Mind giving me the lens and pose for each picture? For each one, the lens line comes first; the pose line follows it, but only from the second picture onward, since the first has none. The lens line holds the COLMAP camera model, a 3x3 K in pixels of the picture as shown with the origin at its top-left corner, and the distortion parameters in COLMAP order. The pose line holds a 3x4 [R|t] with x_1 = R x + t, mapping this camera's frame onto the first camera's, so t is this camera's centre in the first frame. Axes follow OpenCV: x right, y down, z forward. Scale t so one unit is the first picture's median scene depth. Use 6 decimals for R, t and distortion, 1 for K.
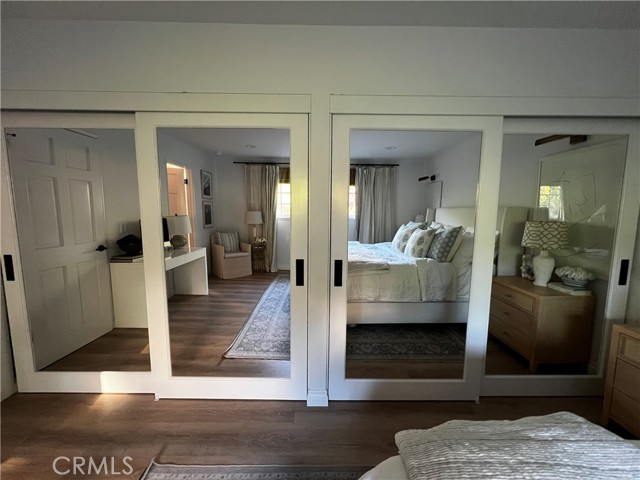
lens RADIAL K [[256.2, 0, 319.8], [0, 256.2, 236.2], [0, 0, 1]] dist [-0.000438, -0.000079]
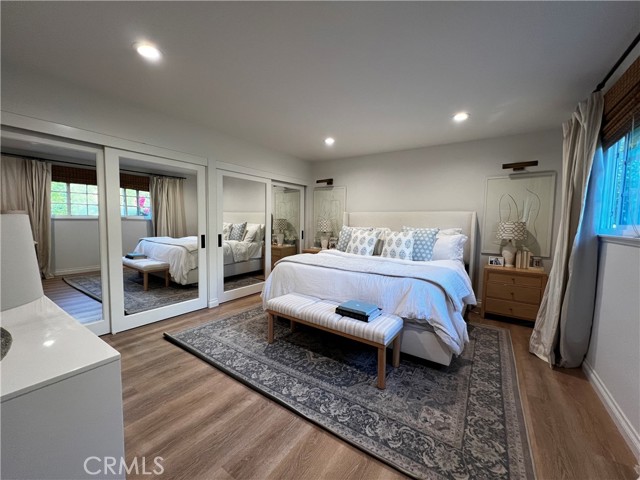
lens RADIAL K [[256.2, 0, 320.2], [0, 256.2, 238.1], [0, 0, 1]] dist [-0.000438, -0.000079]
pose [[0.574279, -0.062273, 0.816288, -0.933686], [0.073868, 0.996977, 0.024089, 0.104275], [-0.815320, 0.046464, 0.577143, -0.730787]]
